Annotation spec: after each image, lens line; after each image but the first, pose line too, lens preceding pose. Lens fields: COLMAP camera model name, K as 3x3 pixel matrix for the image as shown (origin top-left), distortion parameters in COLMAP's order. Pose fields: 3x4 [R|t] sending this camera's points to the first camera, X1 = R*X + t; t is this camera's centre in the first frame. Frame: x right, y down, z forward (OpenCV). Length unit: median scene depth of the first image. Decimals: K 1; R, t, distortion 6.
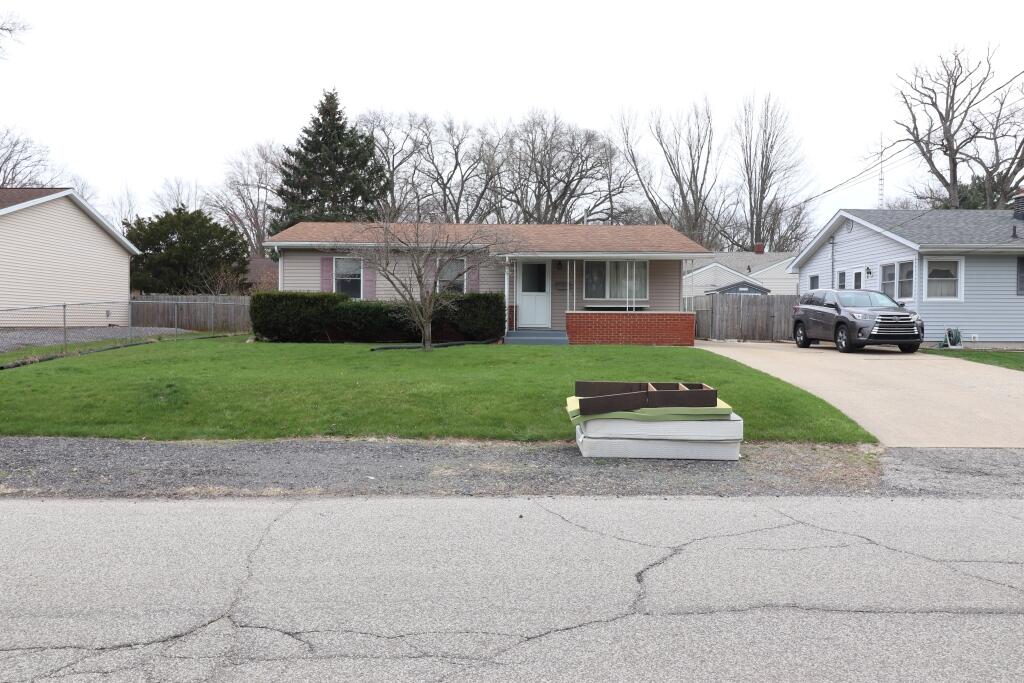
lens RADIAL K [[789.6, 0, 512.0], [0, 789.6, 341.5], [0, 0, 1]] dist [0.000904, 0.001941]
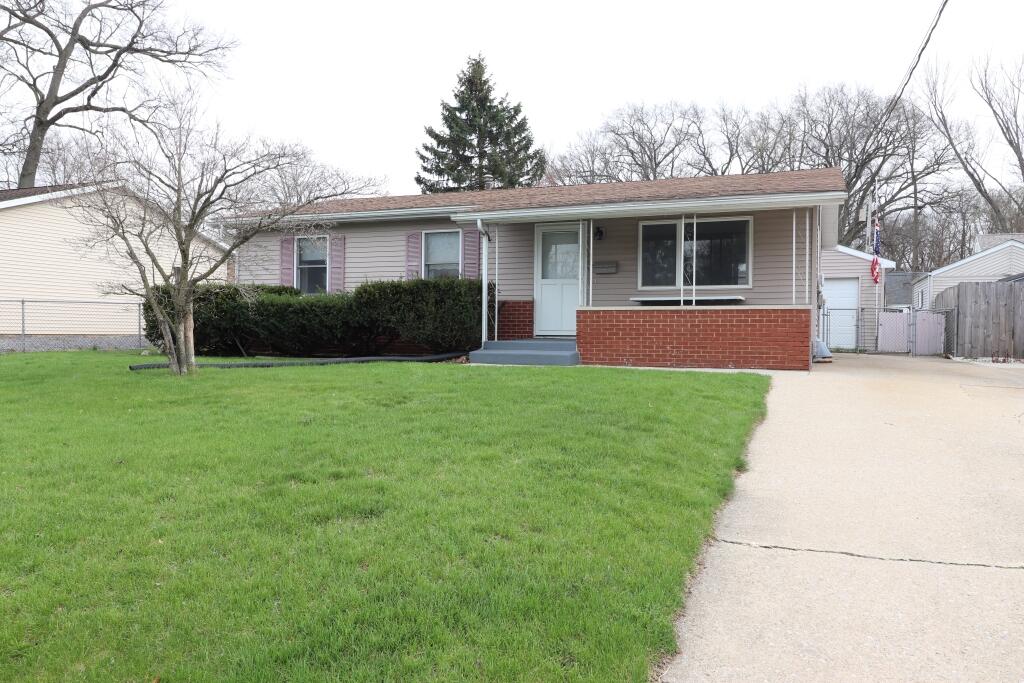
lens RADIAL K [[789.6, 0, 512.0], [0, 789.6, 341.5], [0, 0, 1]] dist [0.000904, 0.001941]
pose [[0.920820, 0.005491, -0.389949, 0.144408], [-0.010935, 0.999871, -0.011742, -0.003202], [0.389835, 0.015076, 0.920761, 0.251318]]
